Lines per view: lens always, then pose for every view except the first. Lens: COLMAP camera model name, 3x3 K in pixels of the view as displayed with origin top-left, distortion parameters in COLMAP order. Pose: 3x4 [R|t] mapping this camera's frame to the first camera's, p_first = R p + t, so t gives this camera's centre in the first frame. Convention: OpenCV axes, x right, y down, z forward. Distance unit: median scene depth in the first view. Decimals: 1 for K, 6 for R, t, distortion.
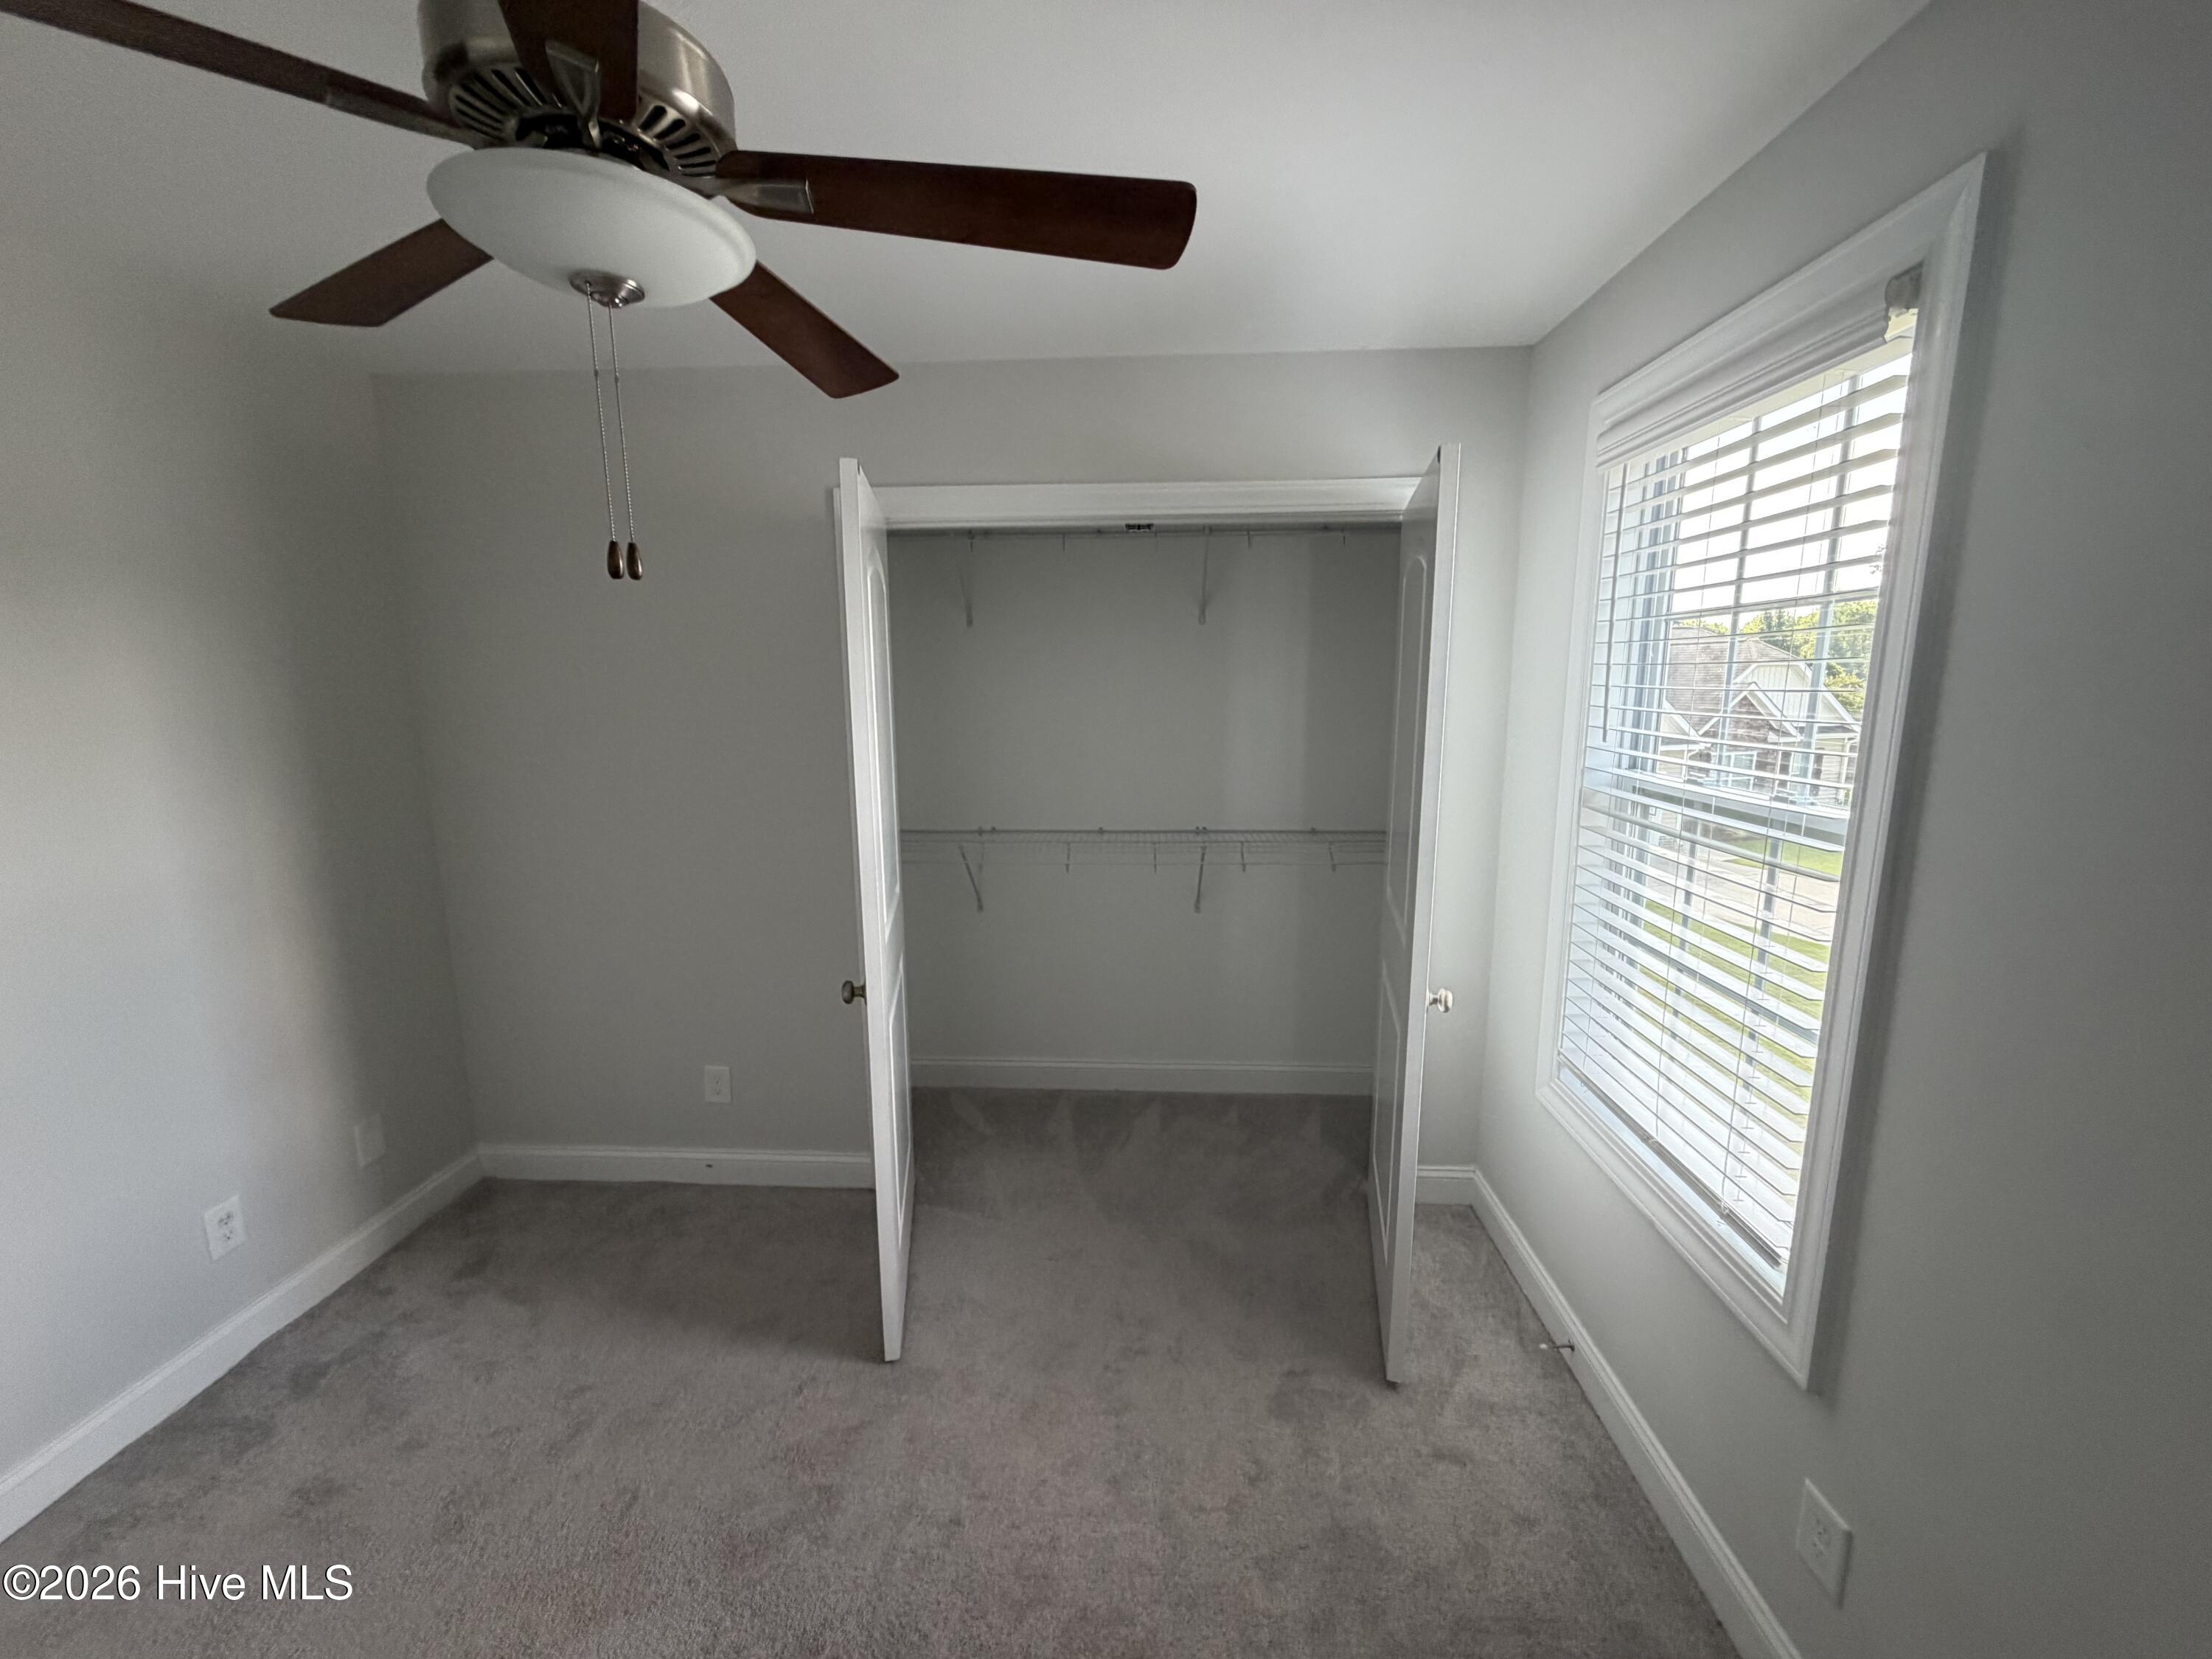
lens RADIAL K [[882.4, 0, 1104.1], [0, 882.4, 837.6], [0, 0, 1]] dist [-0.000115, 0.000370]
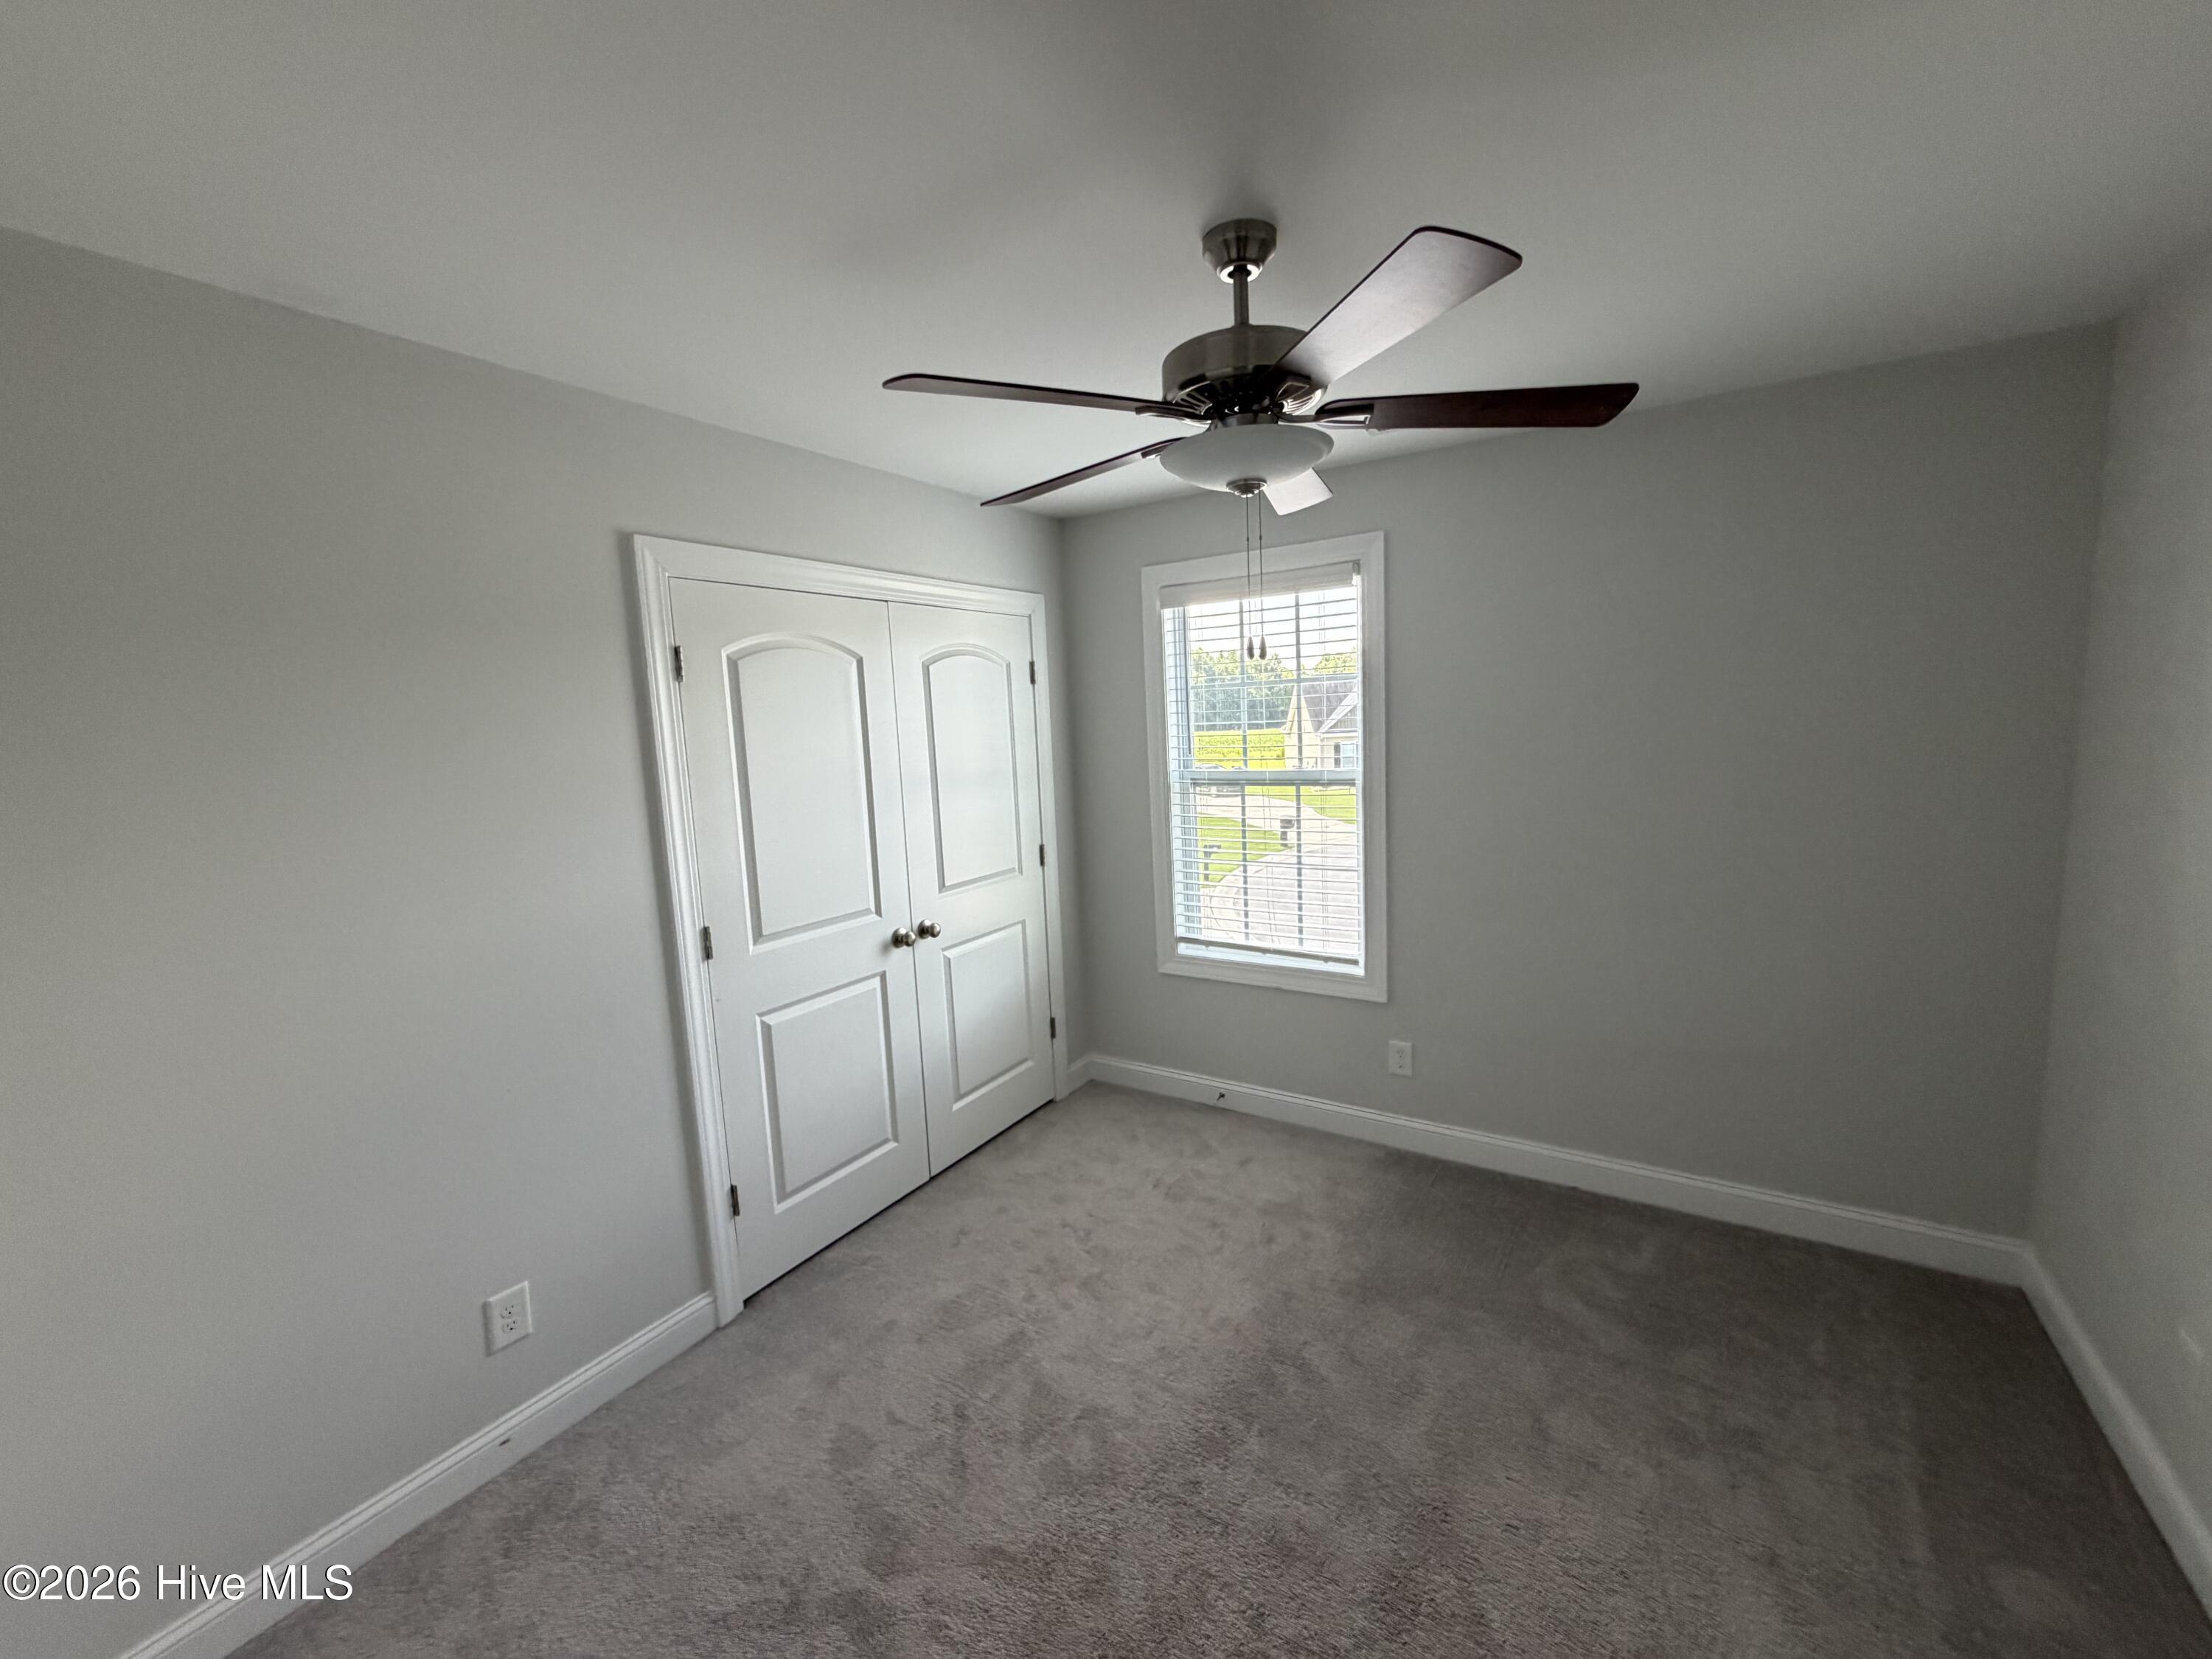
lens RADIAL K [[882.4, 0, 1093.1], [0, 882.4, 835.5], [0, 0, 1]] dist [-0.000115, 0.000370]
pose [[0.494618, -0.135416, 0.858496, -1.201375], [0.198858, 0.979216, 0.039888, -0.056294], [-0.846055, 0.150990, 0.511266, 0.274578]]
